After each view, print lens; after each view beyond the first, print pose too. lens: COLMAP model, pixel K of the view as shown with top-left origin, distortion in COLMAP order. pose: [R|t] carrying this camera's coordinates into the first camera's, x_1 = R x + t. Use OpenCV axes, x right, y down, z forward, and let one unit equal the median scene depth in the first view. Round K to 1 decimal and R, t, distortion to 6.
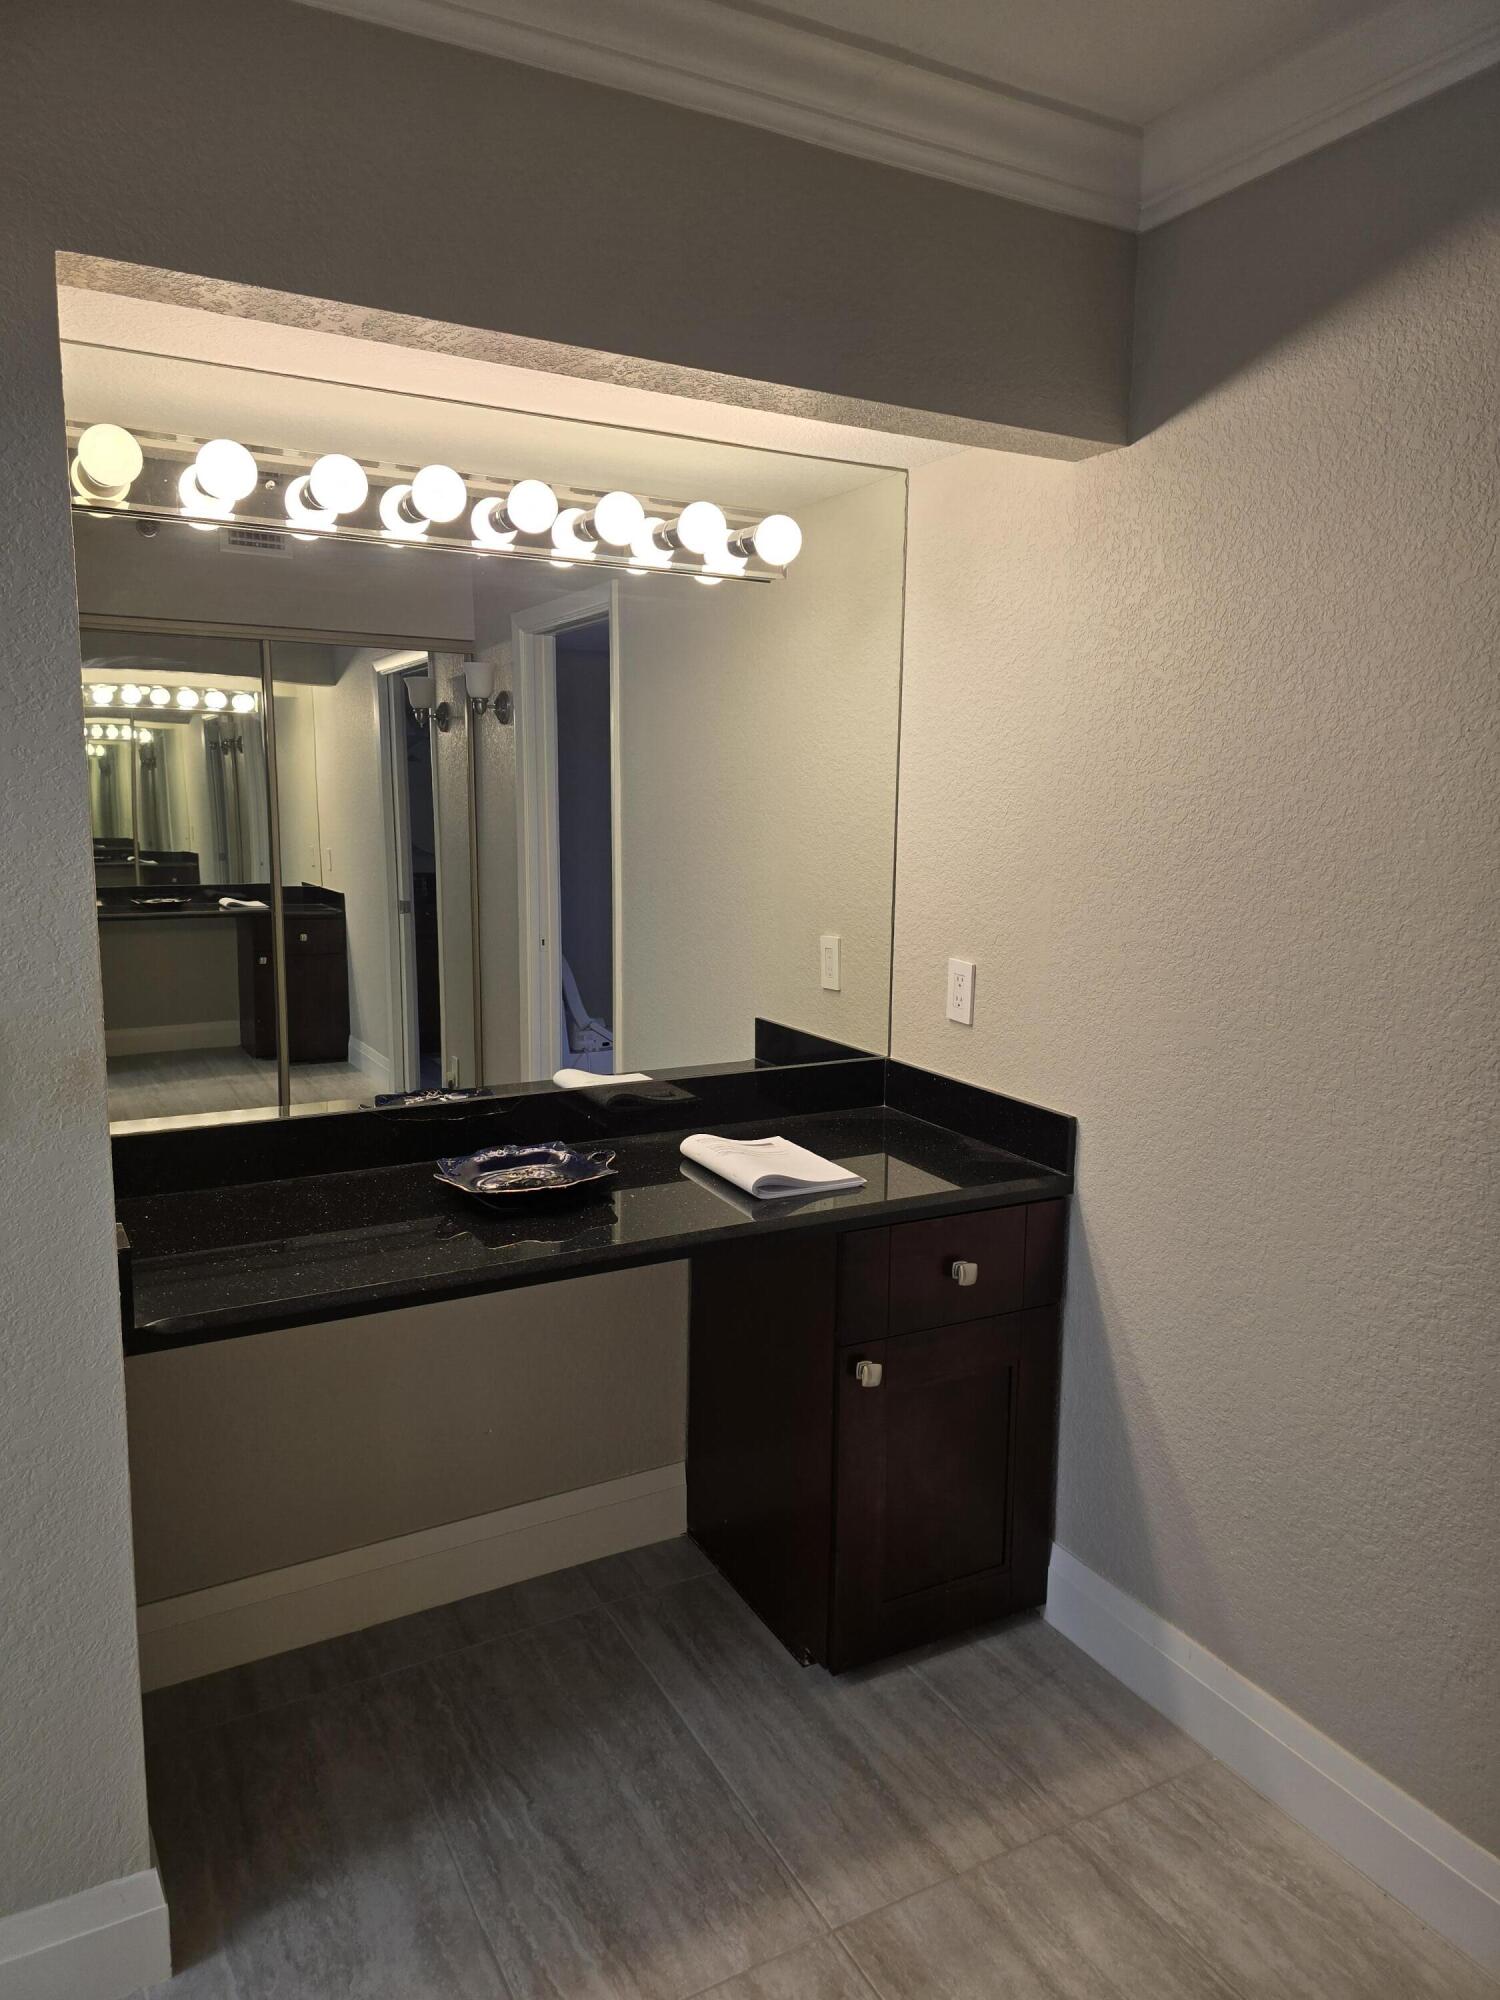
lens RADIAL K [[1337.3, 0, 760.4], [0, 1337.3, 1000.7], [0, 0, 1]] dist [0.067318, -0.063438]
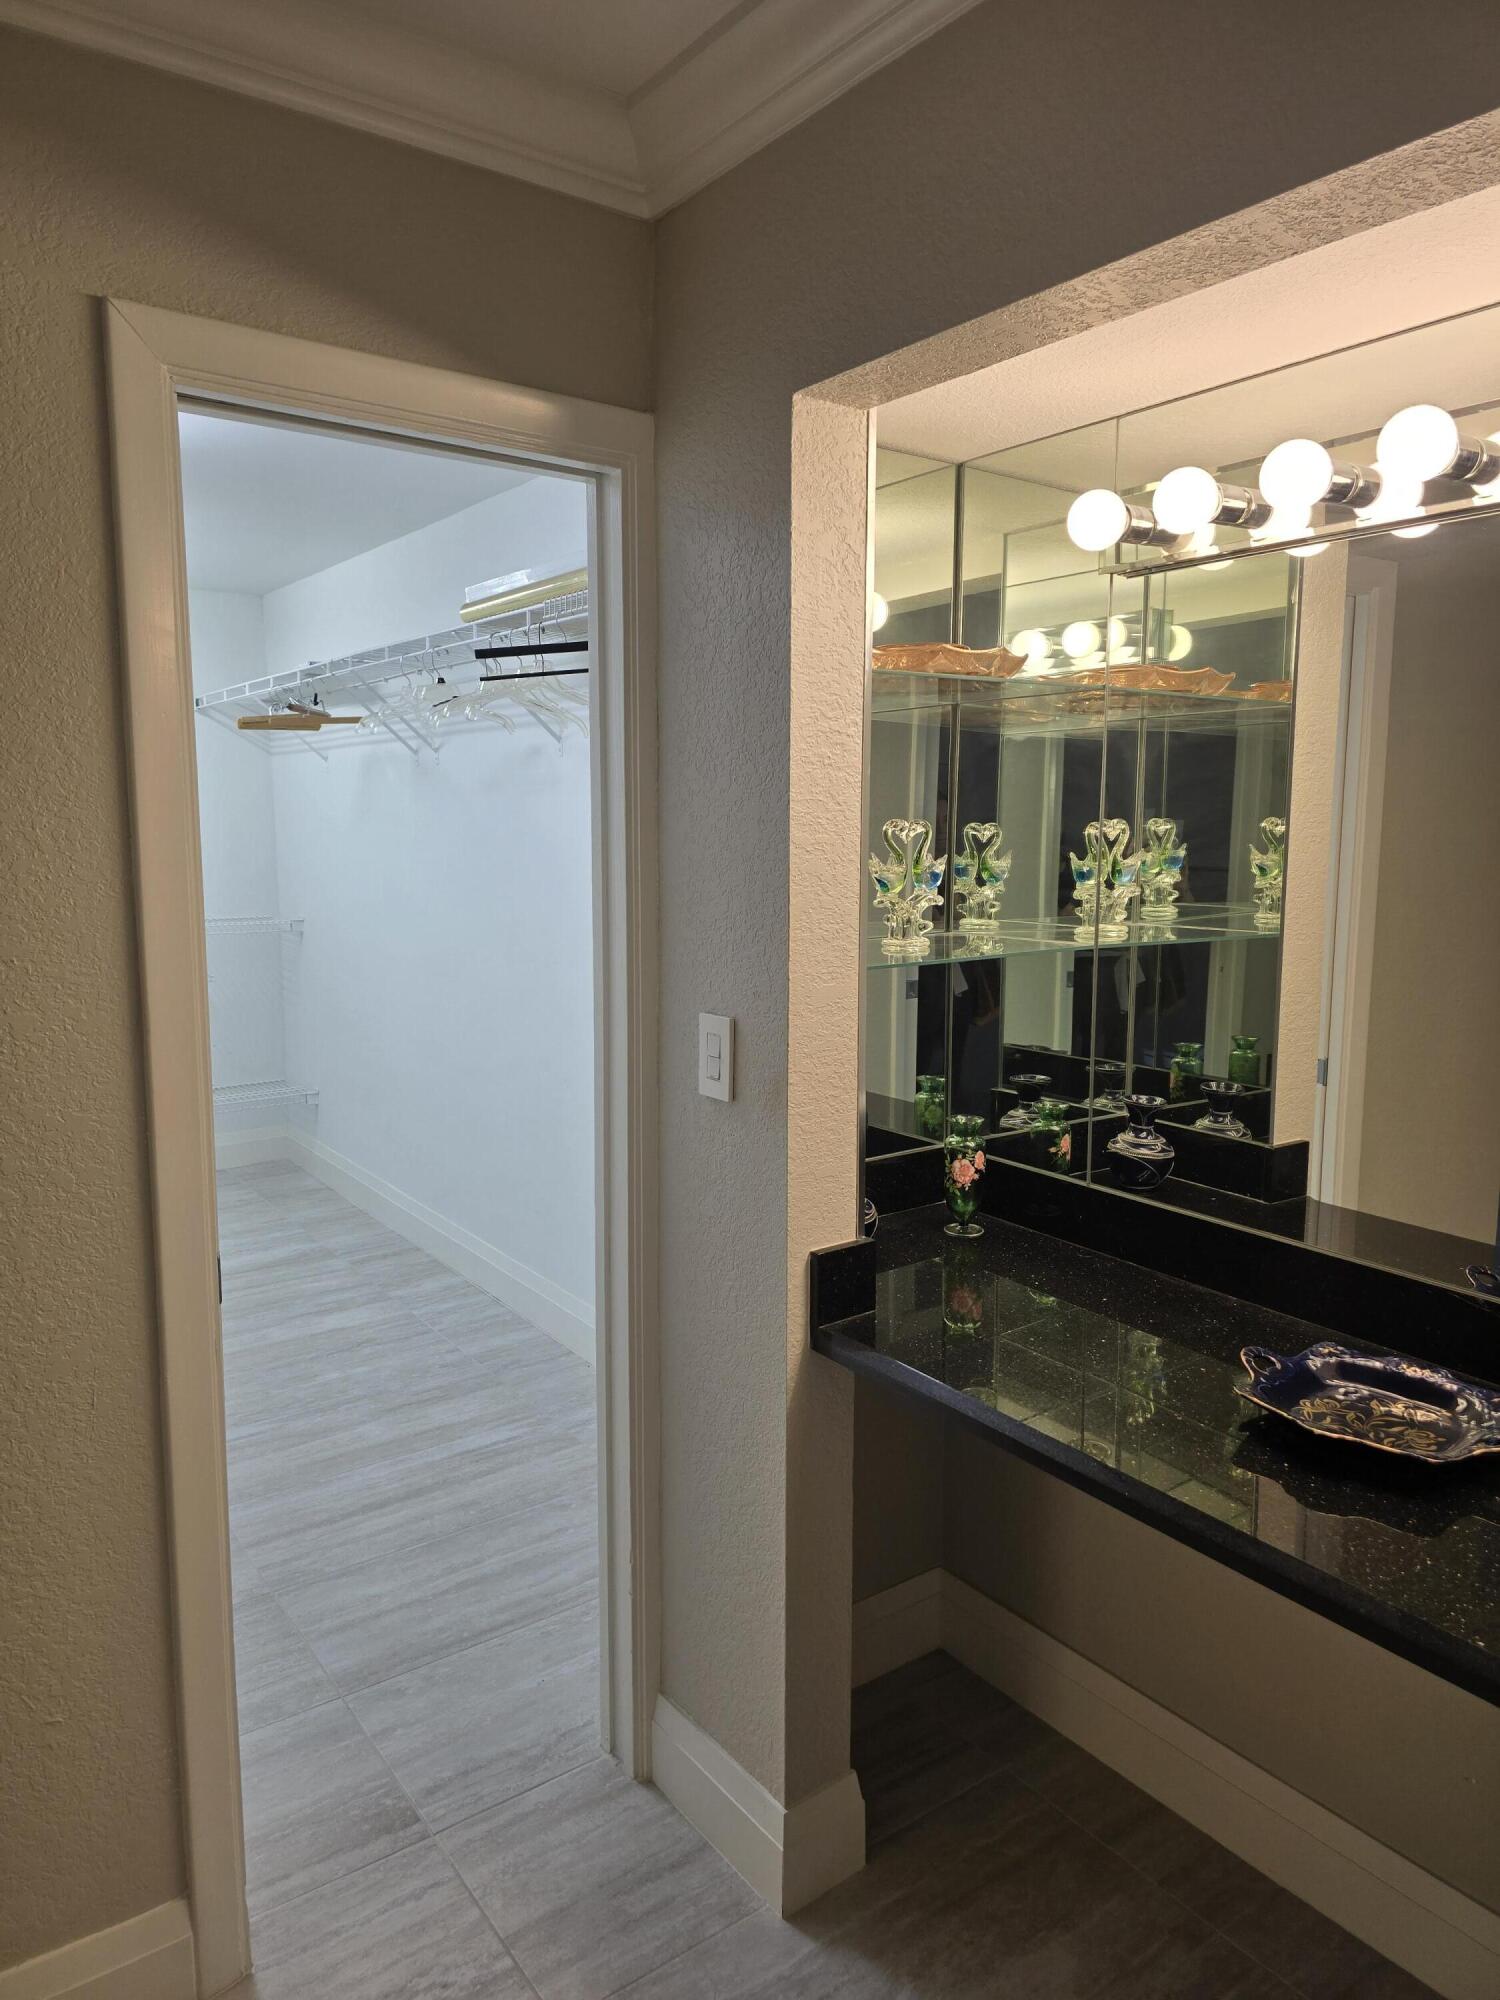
lens RADIAL K [[1337.3, 0, 756.6], [0, 1337.3, 992.3], [0, 0, 1]] dist [0.067318, -0.063438]
pose [[0.135878, 0.118327, -0.983634, 0.451305], [-0.161592, 0.982194, 0.095831, -0.096653], [0.977459, 0.145926, 0.152579, 0.567313]]
